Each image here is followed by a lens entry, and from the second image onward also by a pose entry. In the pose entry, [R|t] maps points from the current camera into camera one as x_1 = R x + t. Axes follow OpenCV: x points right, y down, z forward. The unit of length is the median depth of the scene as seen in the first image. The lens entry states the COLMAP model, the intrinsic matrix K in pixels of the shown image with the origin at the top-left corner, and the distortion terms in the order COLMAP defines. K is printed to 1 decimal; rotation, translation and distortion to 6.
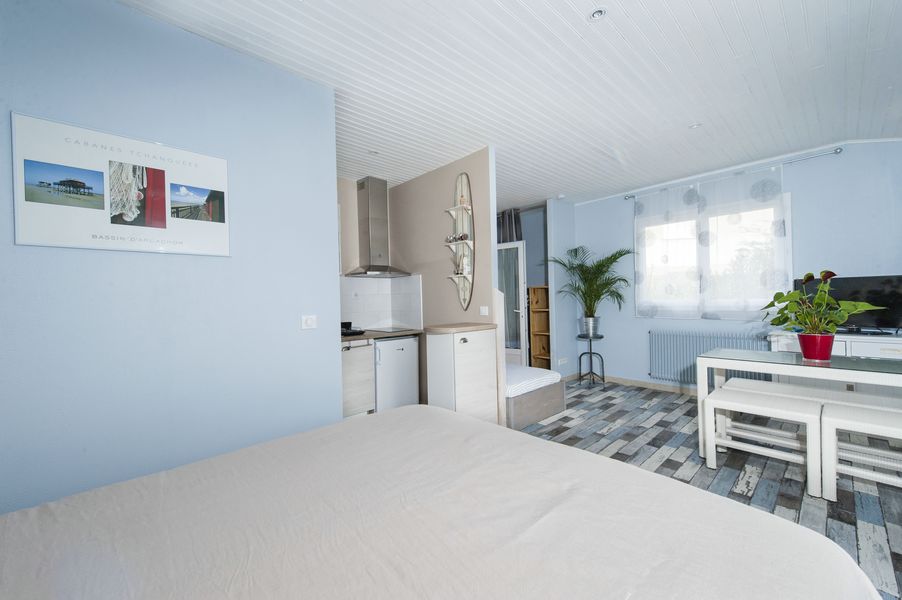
lens RADIAL K [[347.3, 0, 451.0], [0, 347.3, 300.0], [0, 0, 1]] dist [-0.001970, -0.000405]
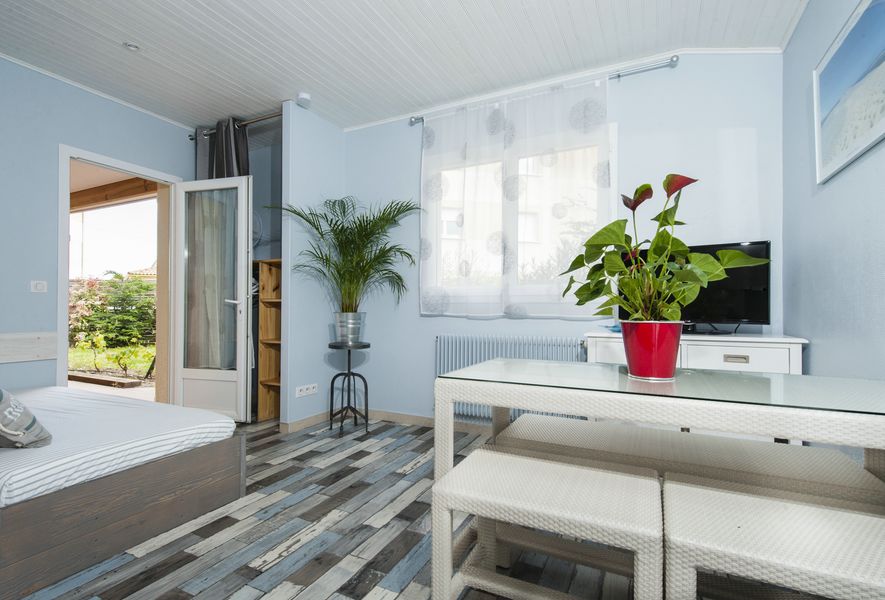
lens RADIAL K [[431.1, 0, 442.5], [0, 431.1, 300.0], [0, 0, 1]] dist [0.001864, 0.000256]
pose [[0.924887, 0.037705, 0.378367, 0.284950], [-0.029244, 0.999178, -0.028085, 0.046389], [-0.379115, 0.014910, 0.925230, 0.282562]]
